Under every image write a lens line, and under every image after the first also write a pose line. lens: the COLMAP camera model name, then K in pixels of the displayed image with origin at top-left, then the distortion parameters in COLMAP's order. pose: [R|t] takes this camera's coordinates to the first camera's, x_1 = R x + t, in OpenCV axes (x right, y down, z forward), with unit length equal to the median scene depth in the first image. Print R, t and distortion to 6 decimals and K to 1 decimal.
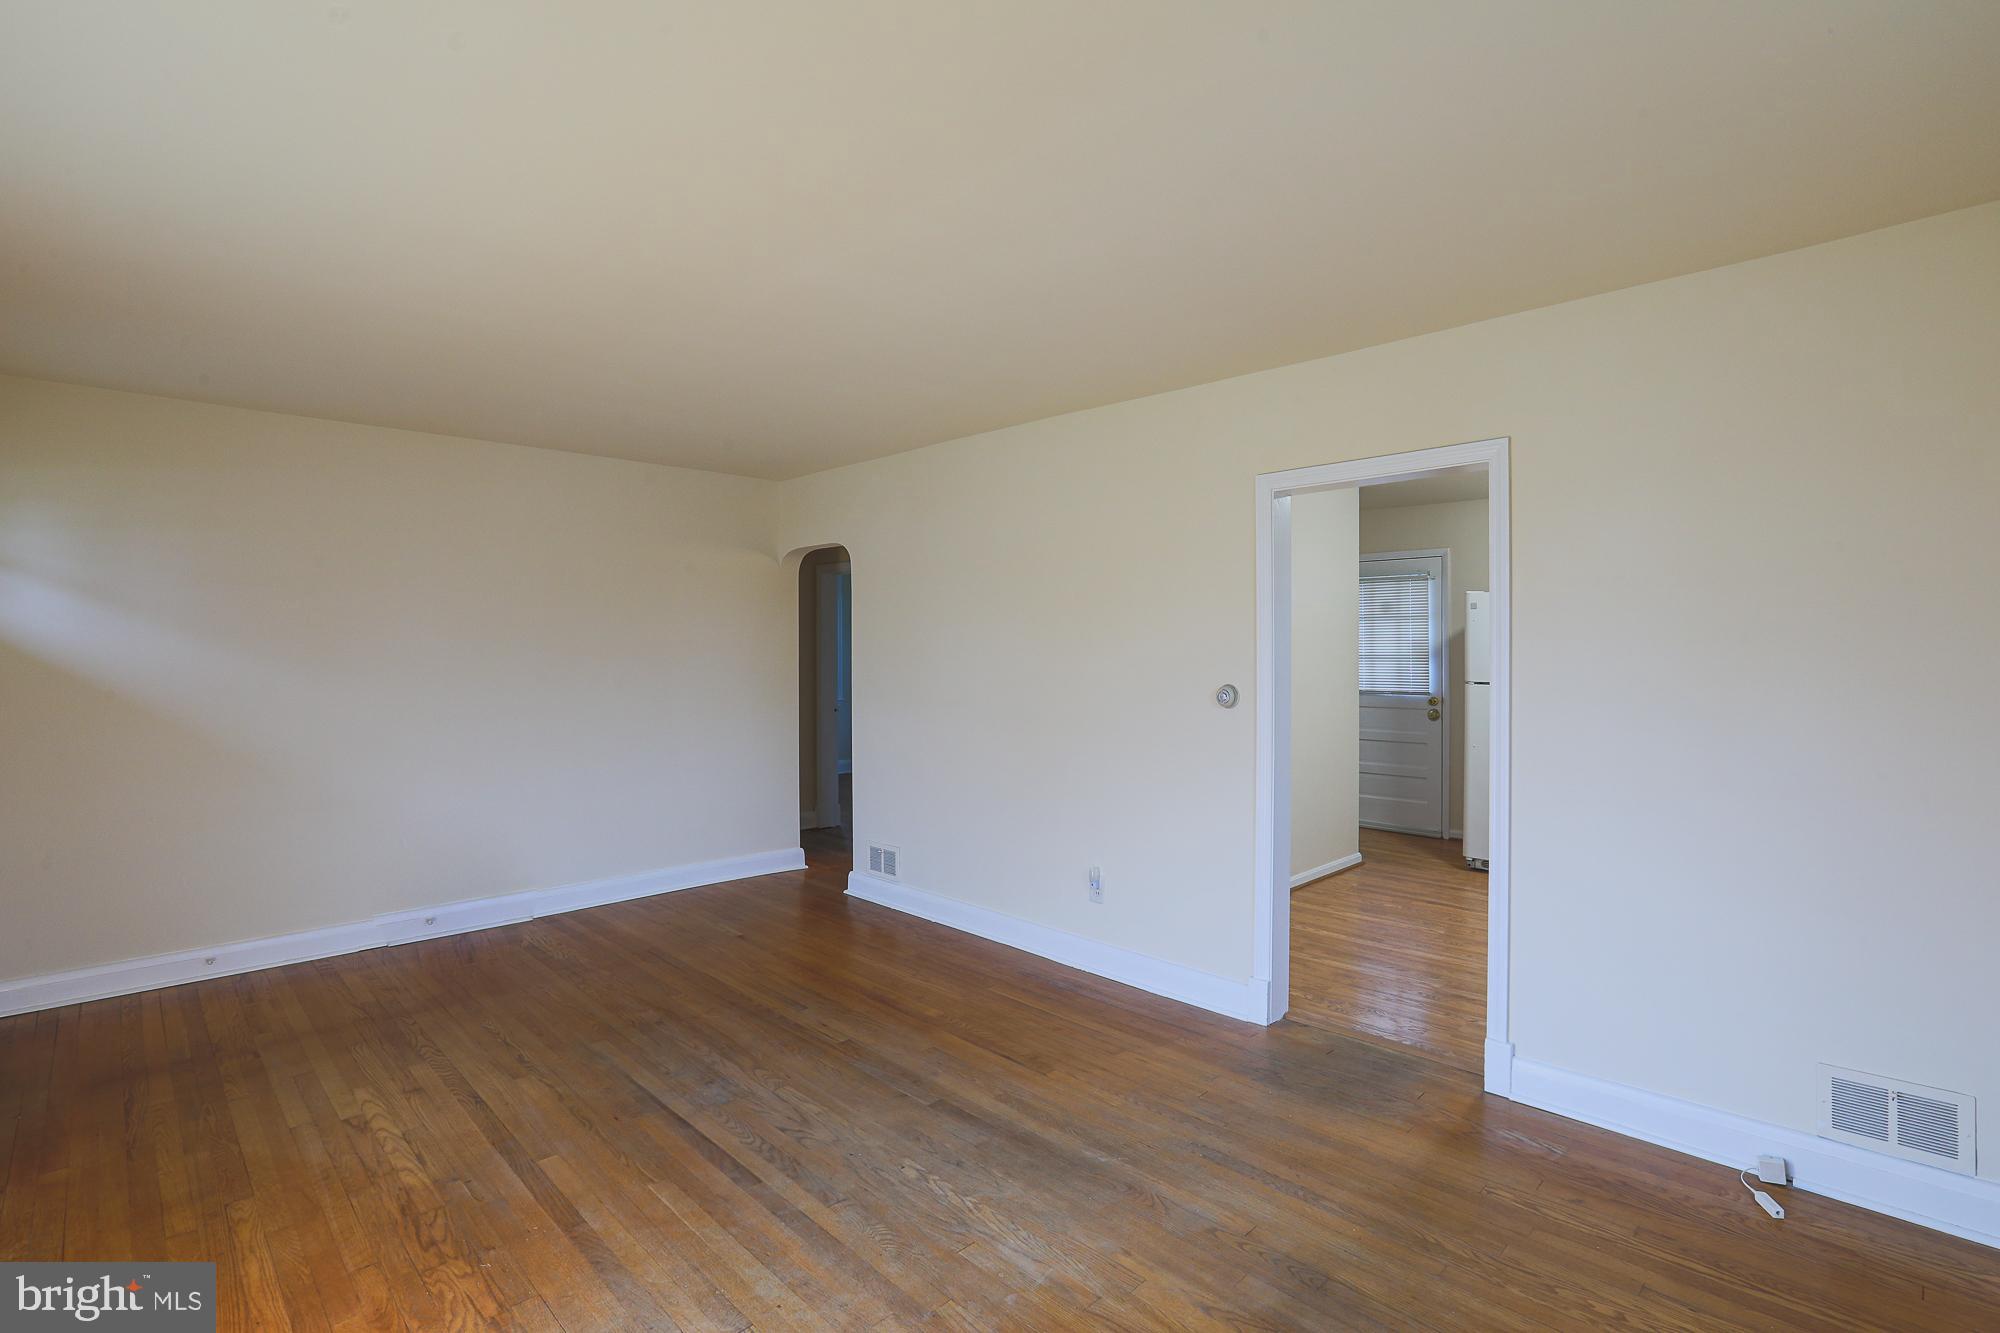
lens RADIAL K [[936.1, 0, 1025.6], [0, 936.1, 663.3], [0, 0, 1]] dist [-0.048000, 0.015381]
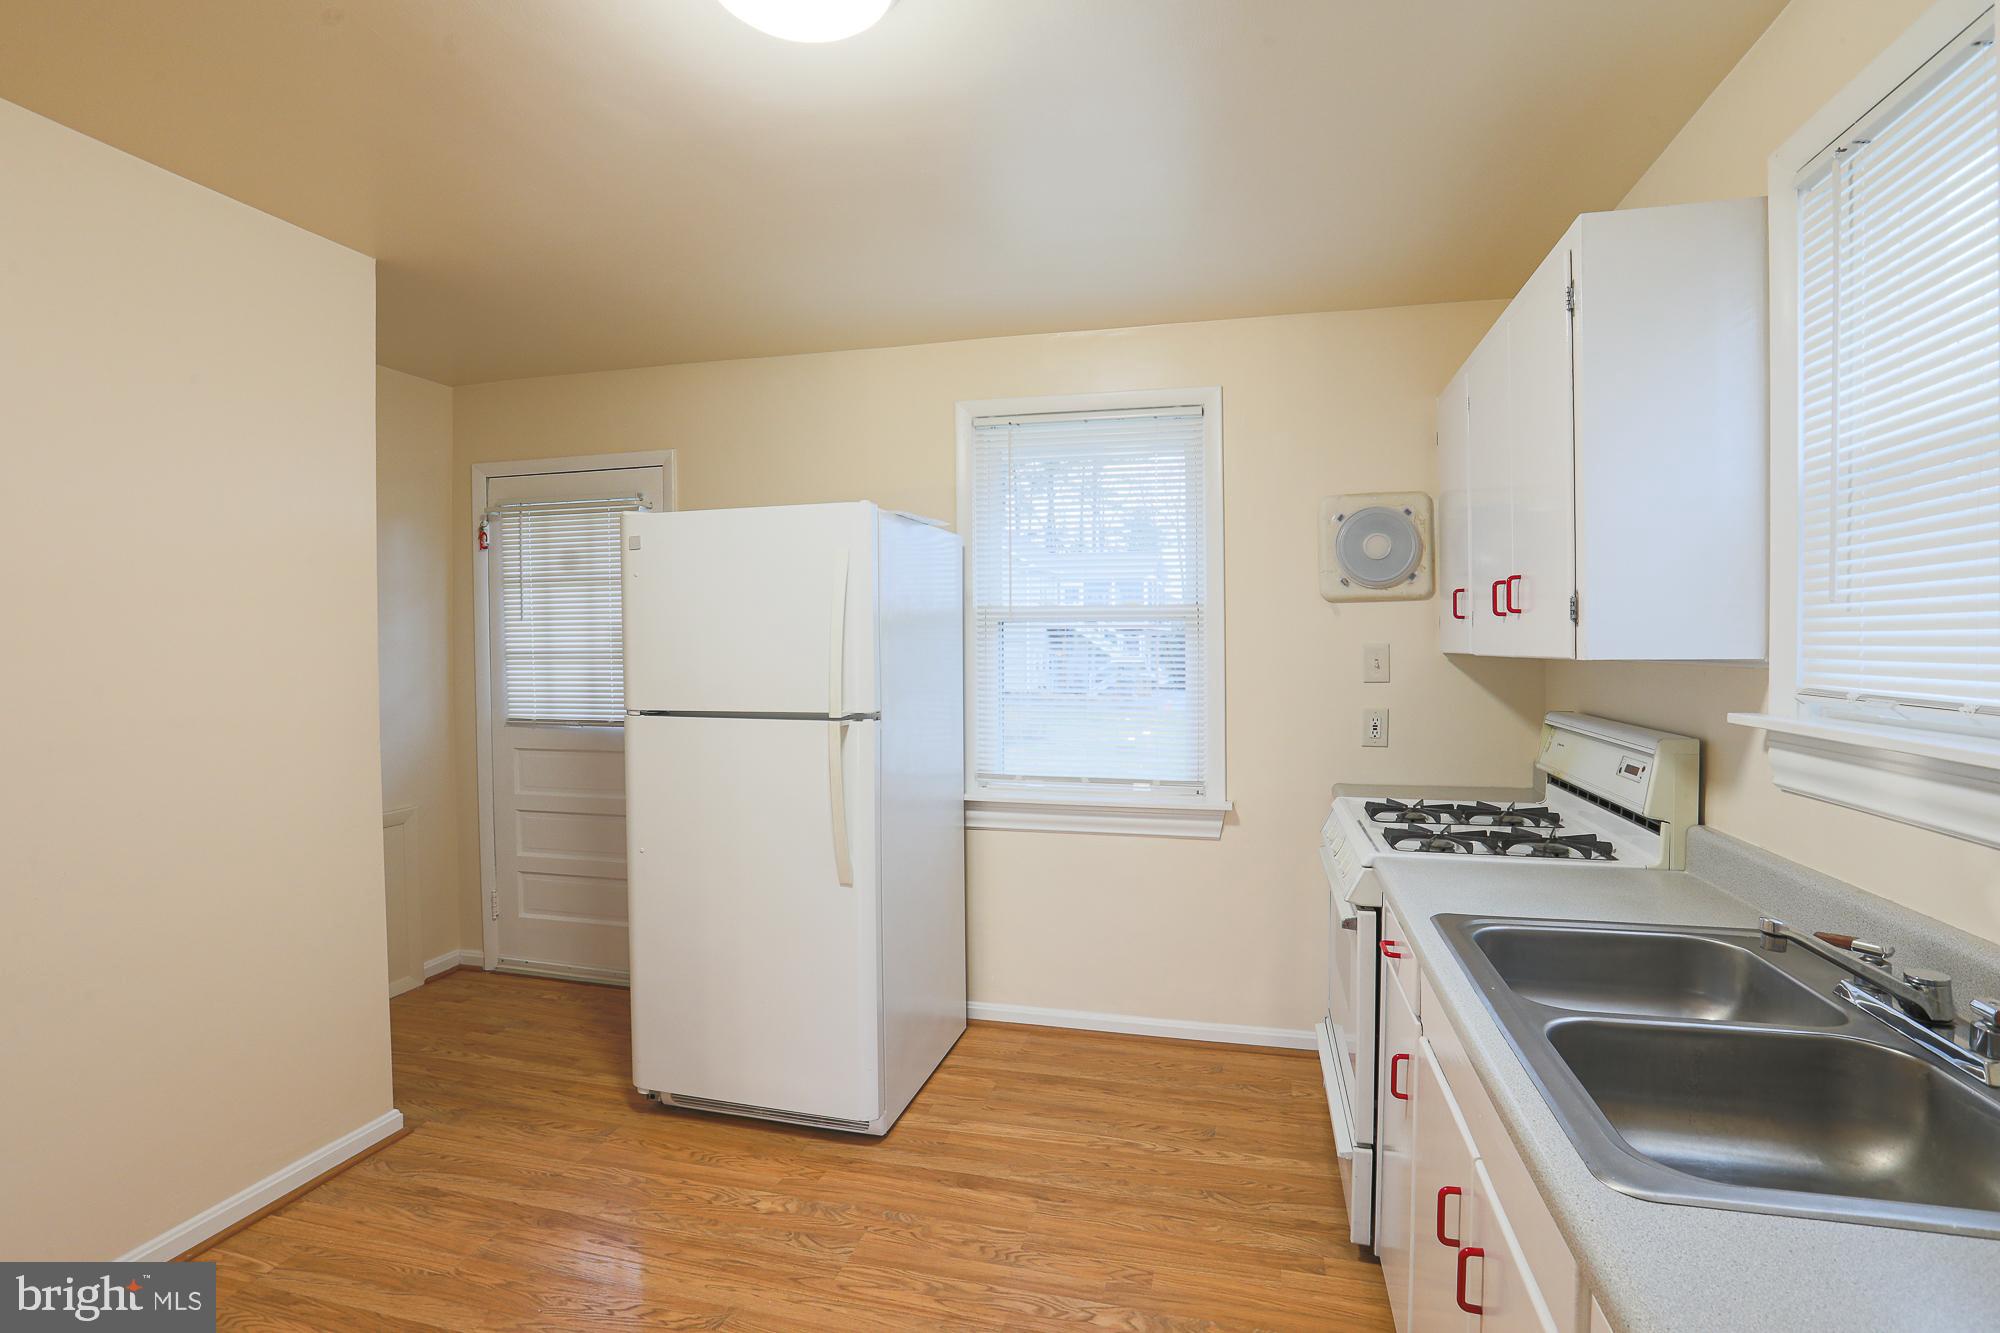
lens RADIAL K [[936.1, 0, 1025.6], [0, 936.1, 663.3], [0, 0, 1]] dist [-0.048000, 0.015381]
pose [[0.854090, -0.012294, 0.519980, 0.841459], [0.008199, 0.999915, 0.010174, -0.013821], [-0.520060, -0.004426, 0.854118, 1.056101]]
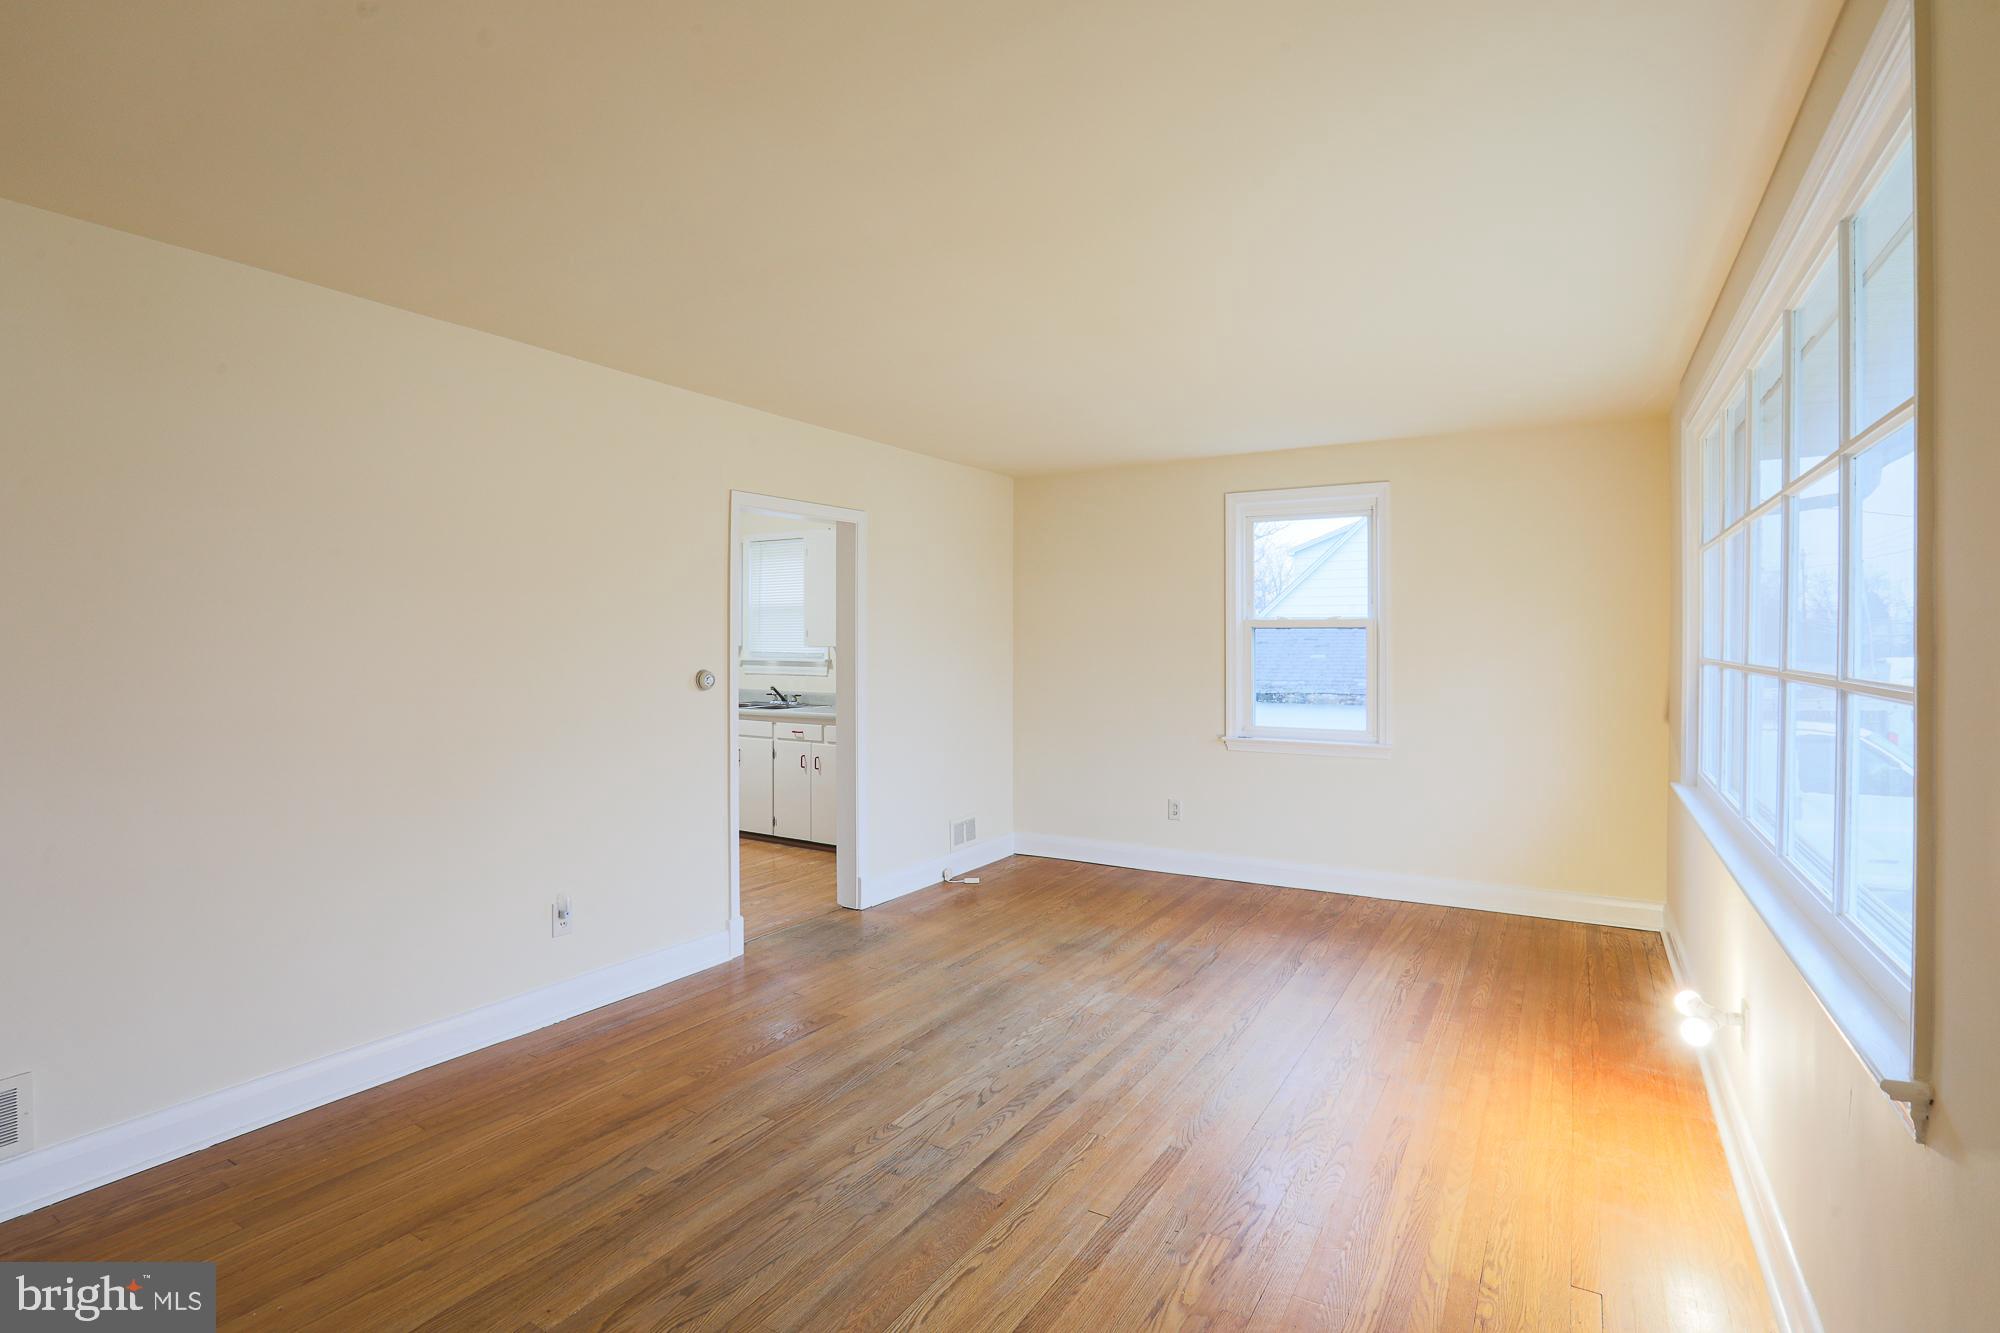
lens RADIAL K [[923.9, 0, 1059.3], [0, 923.9, 644.0], [0, 0, 1]] dist [-0.058991, 0.015730]
pose [[-0.262933, -0.000121, 0.964814, -1.202458], [0.012362, 0.999917, 0.003494, -0.008478], [-0.964735, 0.012846, -0.262910, 1.119488]]
